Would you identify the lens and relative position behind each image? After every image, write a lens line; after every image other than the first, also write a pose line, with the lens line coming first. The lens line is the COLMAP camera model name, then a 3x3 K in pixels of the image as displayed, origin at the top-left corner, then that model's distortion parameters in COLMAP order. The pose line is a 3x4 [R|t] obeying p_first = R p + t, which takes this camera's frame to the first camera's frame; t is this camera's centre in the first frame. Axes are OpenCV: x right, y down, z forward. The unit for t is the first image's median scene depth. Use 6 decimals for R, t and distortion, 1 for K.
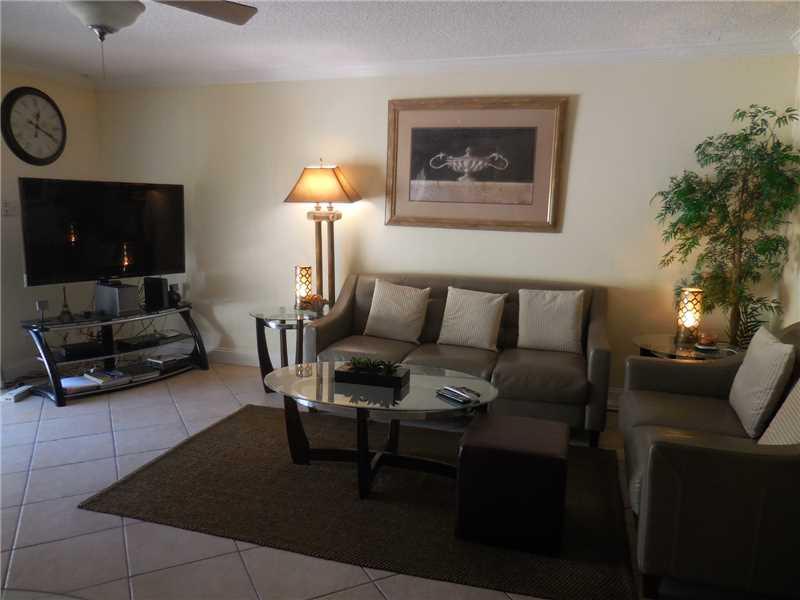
lens RADIAL K [[593.2, 0, 397.5], [0, 593.2, 300.4], [0, 0, 1]] dist [-0.045121, 0.001655]
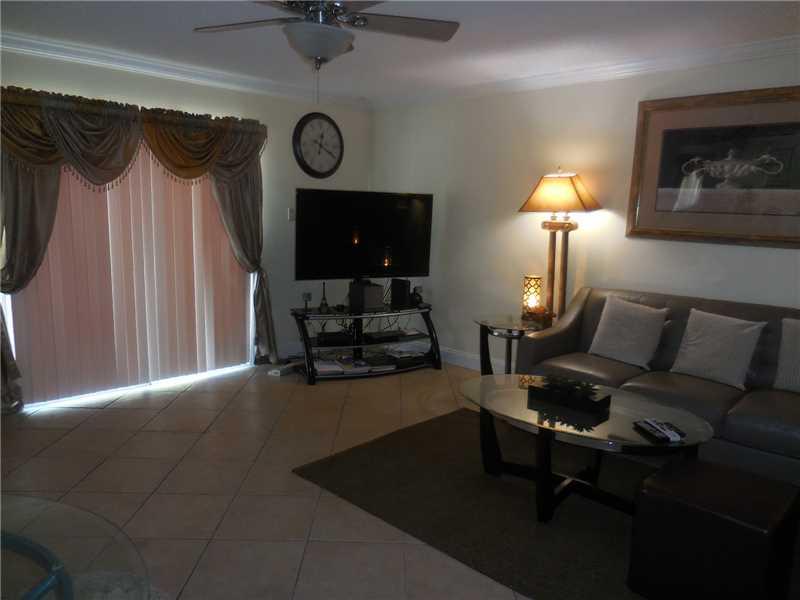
lens RADIAL K [[593.2, 0, 397.5], [0, 593.2, 300.4], [0, 0, 1]] dist [-0.045121, 0.001655]
pose [[0.880191, 0.071958, -0.469133, 0.105174], [-0.078813, 0.996877, 0.005037, -0.005130], [0.468030, 0.032540, 0.883113, 0.028610]]
